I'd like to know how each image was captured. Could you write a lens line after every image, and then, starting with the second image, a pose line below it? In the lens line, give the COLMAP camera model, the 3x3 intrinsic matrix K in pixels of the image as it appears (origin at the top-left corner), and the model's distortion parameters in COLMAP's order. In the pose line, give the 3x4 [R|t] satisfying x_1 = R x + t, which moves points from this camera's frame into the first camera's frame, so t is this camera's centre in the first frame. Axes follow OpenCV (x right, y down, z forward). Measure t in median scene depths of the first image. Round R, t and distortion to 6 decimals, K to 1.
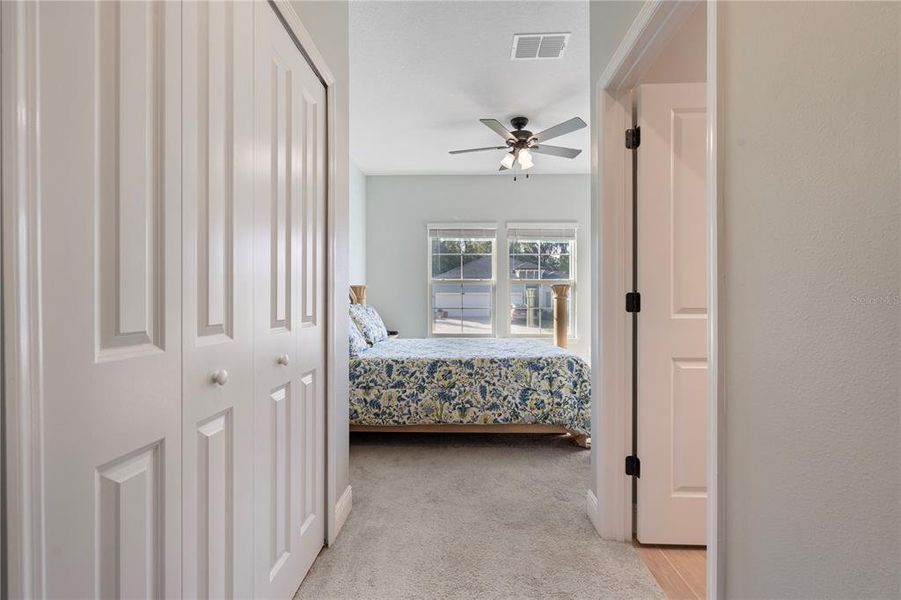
lens RADIAL K [[399.8, 0, 448.7], [0, 399.8, 300.8], [0, 0, 1]] dist [-0.002193, -0.000207]
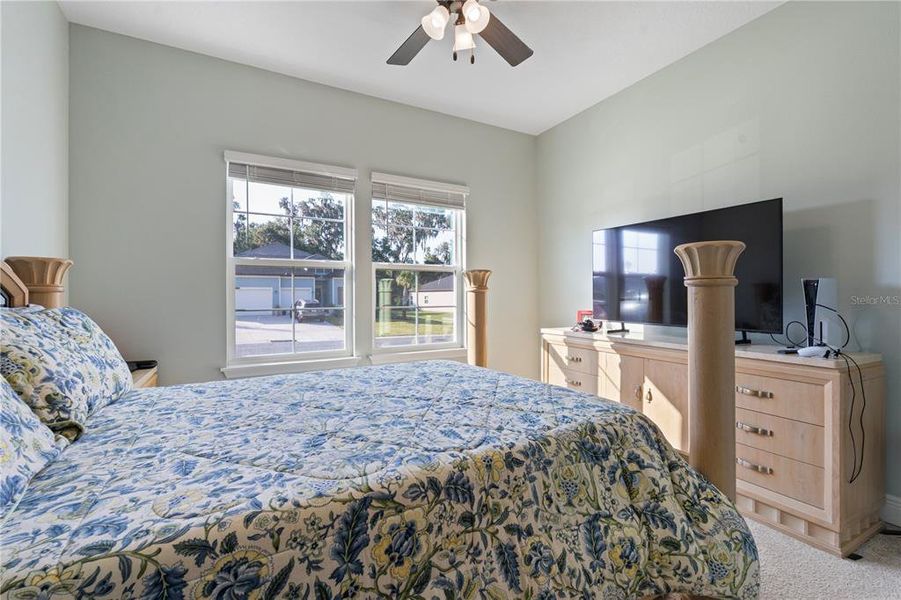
lens RADIAL K [[399.8, 0, 453.8], [0, 399.8, 291.5], [0, 0, 1]] dist [-0.002193, -0.000207]
pose [[0.854853, 0.001015, 0.518869, -0.126085], [0.004901, 0.999938, -0.010031, -0.000490], [-0.518847, 0.011118, 0.854795, 0.717886]]
